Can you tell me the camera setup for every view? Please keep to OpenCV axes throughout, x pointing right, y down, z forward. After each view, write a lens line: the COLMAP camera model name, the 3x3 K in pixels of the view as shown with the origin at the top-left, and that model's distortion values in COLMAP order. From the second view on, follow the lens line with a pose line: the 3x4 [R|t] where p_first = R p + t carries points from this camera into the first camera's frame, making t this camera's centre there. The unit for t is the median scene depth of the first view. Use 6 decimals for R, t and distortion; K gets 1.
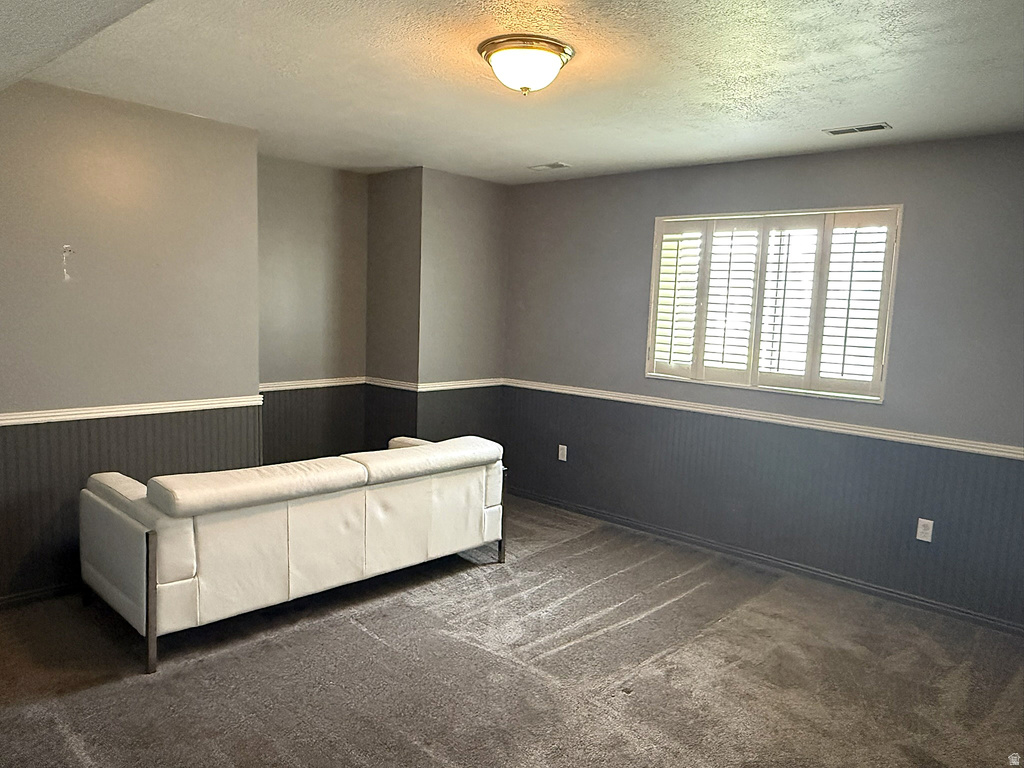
lens RADIAL K [[711.8, 0, 518.4], [0, 711.8, 389.3], [0, 0, 1]] dist [-0.002433, 0.005069]
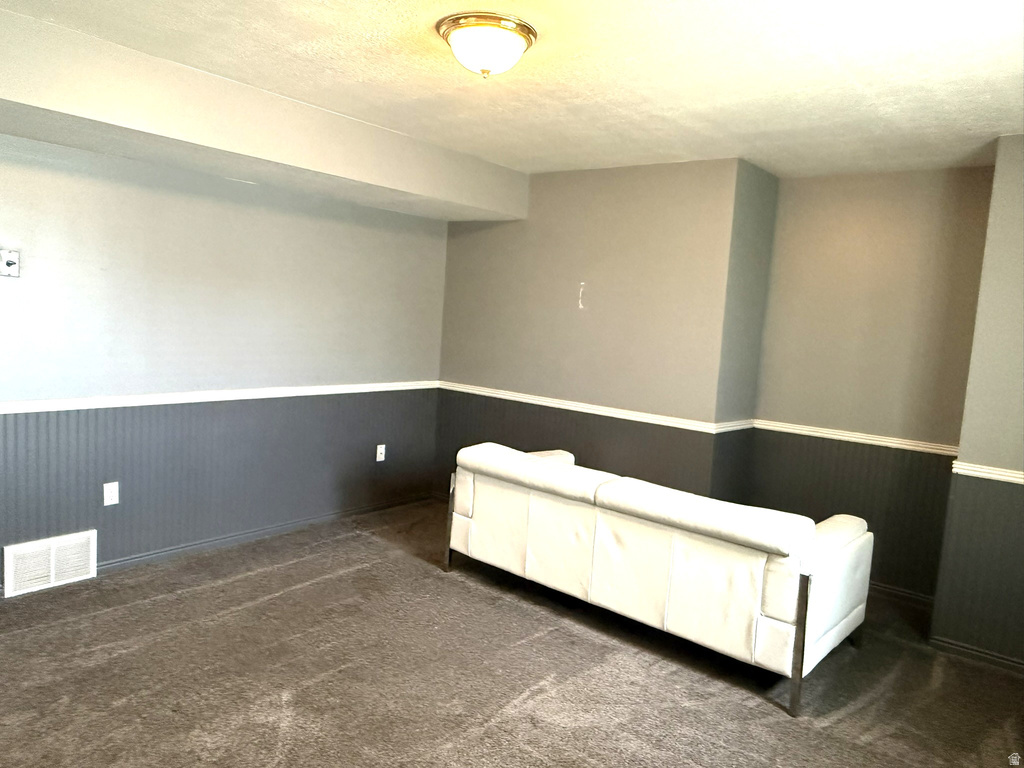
lens RADIAL K [[711.8, 0, 518.4], [0, 711.8, 389.3], [0, 0, 1]] dist [-0.002433, 0.005069]
pose [[0.078667, 0.071435, -0.994338, 0.729115], [-0.184297, 0.981279, 0.055916, -0.054261], [0.979717, 0.178855, 0.090359, 0.781018]]
